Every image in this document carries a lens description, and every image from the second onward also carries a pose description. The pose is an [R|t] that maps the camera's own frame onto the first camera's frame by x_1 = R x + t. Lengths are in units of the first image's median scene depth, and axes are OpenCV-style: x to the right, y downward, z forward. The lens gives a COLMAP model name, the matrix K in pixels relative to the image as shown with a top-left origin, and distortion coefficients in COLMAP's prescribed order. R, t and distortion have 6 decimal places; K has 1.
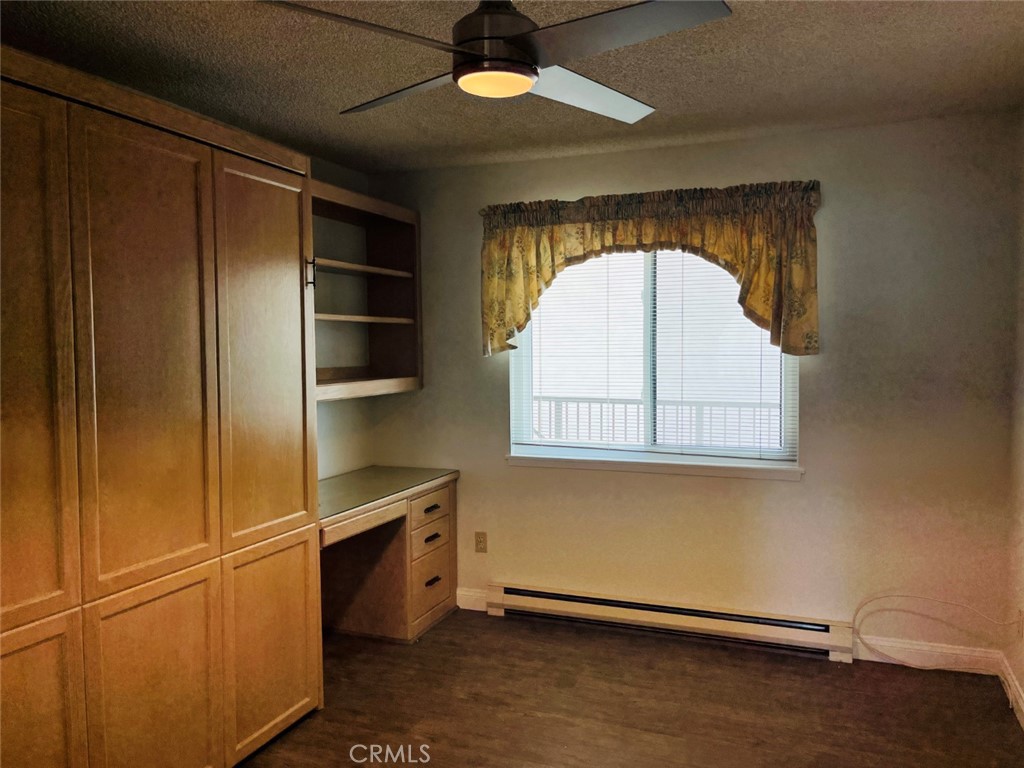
lens RADIAL K [[803.1, 0, 515.3], [0, 803.1, 386.8], [0, 0, 1]] dist [0.050349, -0.036167]
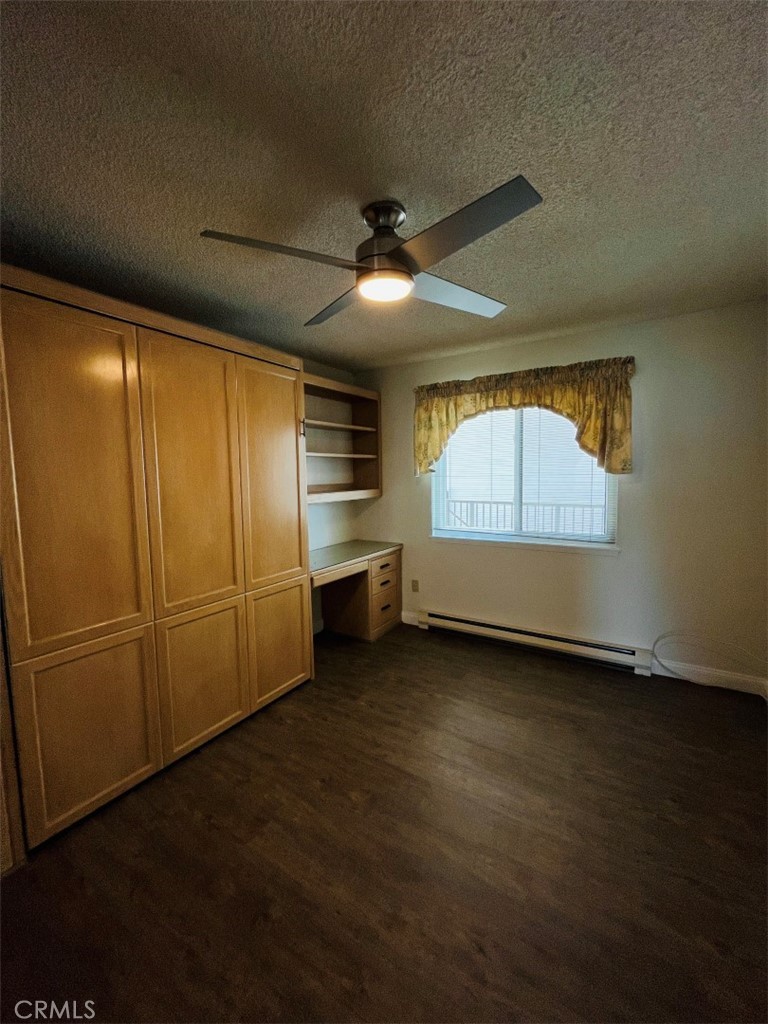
lens RADIAL K [[420.7, 0, 379.6], [0, 420.7, 509.6], [0, 0, 1]] dist [-0.000825, 0.000444]
pose [[0.979969, 0.006803, -0.199035, 0.070431], [0.000328, 0.999360, 0.035772, -0.000906], [0.199151, -0.035121, 0.979339, 0.135961]]
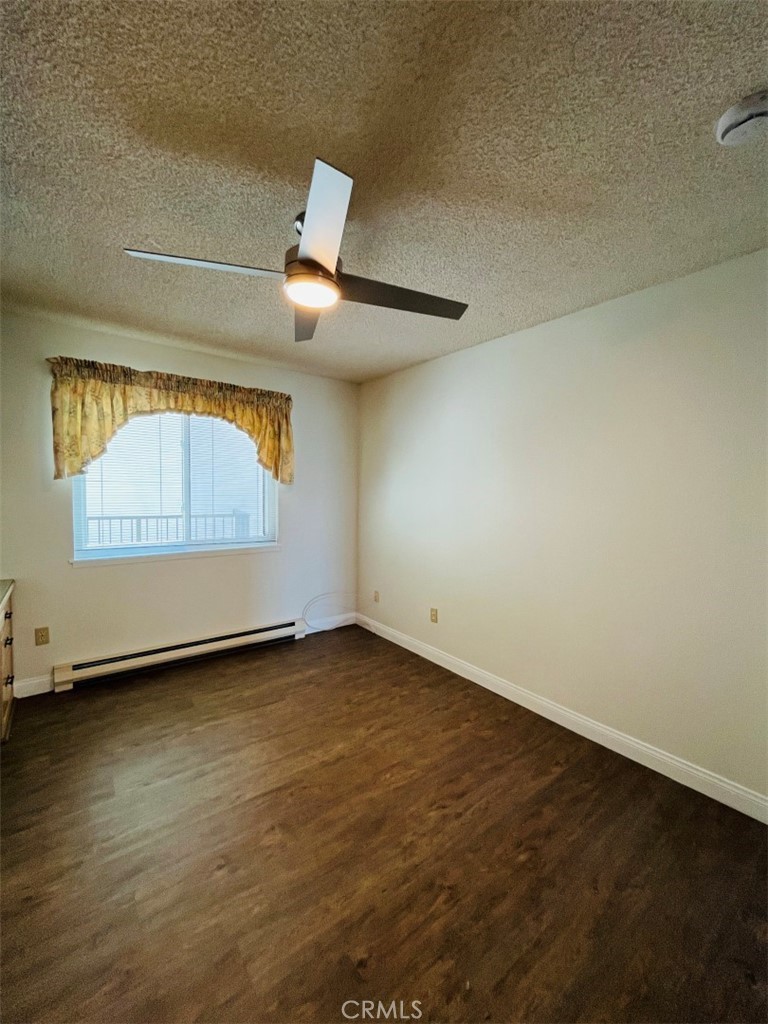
lens RADIAL K [[420.7, 0, 388.7], [0, 420.7, 510.9], [0, 0, 1]] dist [-0.000825, 0.000444]
pose [[0.498736, -0.026934, 0.866335, -0.379275], [0.025407, 0.999542, 0.016449, 0.012130], [-0.866381, 0.013807, 0.499192, 0.283964]]
